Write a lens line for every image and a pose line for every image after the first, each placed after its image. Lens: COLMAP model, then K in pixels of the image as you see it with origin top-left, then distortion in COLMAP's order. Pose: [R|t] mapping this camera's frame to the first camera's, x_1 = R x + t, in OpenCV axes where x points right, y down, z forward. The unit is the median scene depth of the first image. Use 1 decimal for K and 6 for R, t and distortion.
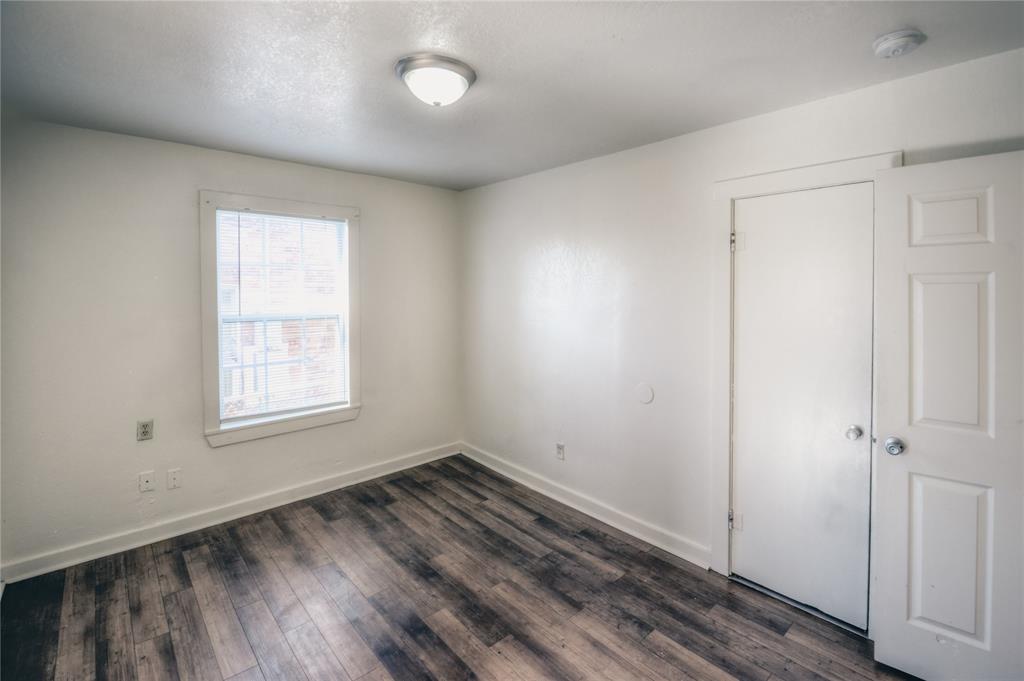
lens RADIAL K [[454.3, 0, 512.2], [0, 454.3, 305.4], [0, 0, 1]] dist [0.001155, -0.009250]
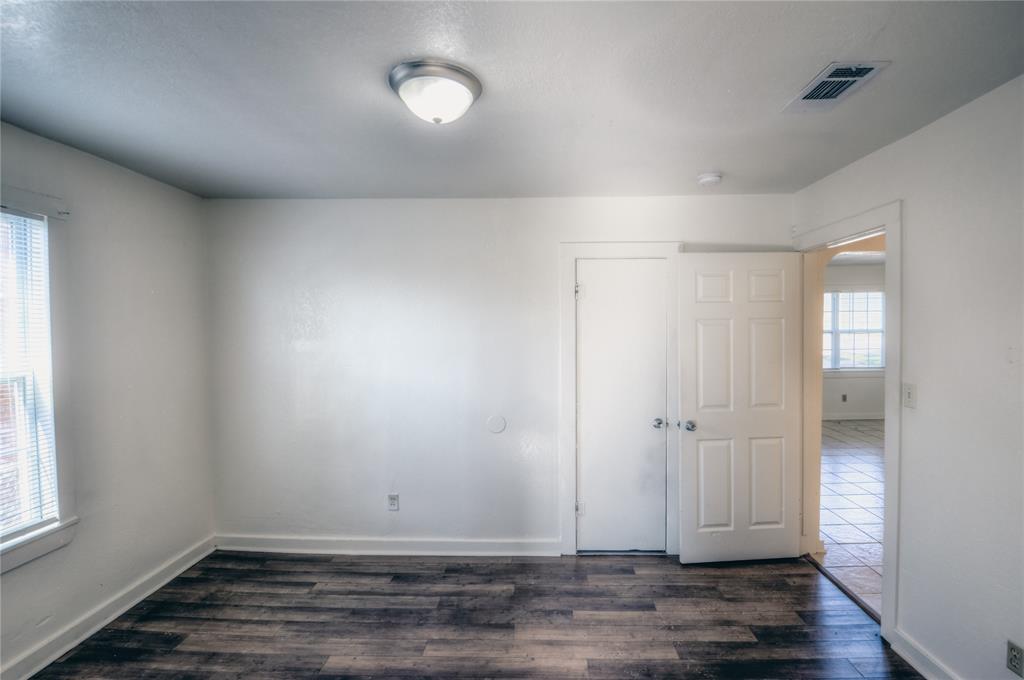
lens RADIAL K [[461.6, 0, 512.0], [0, 461.6, 340.0], [0, 0, 1]] dist [-0.002426, -0.010556]
pose [[0.703509, -0.022456, 0.710331, -0.490961], [0.031698, 0.999497, 0.000205, -0.013804], [-0.709979, 0.022372, 0.703867, 0.167982]]
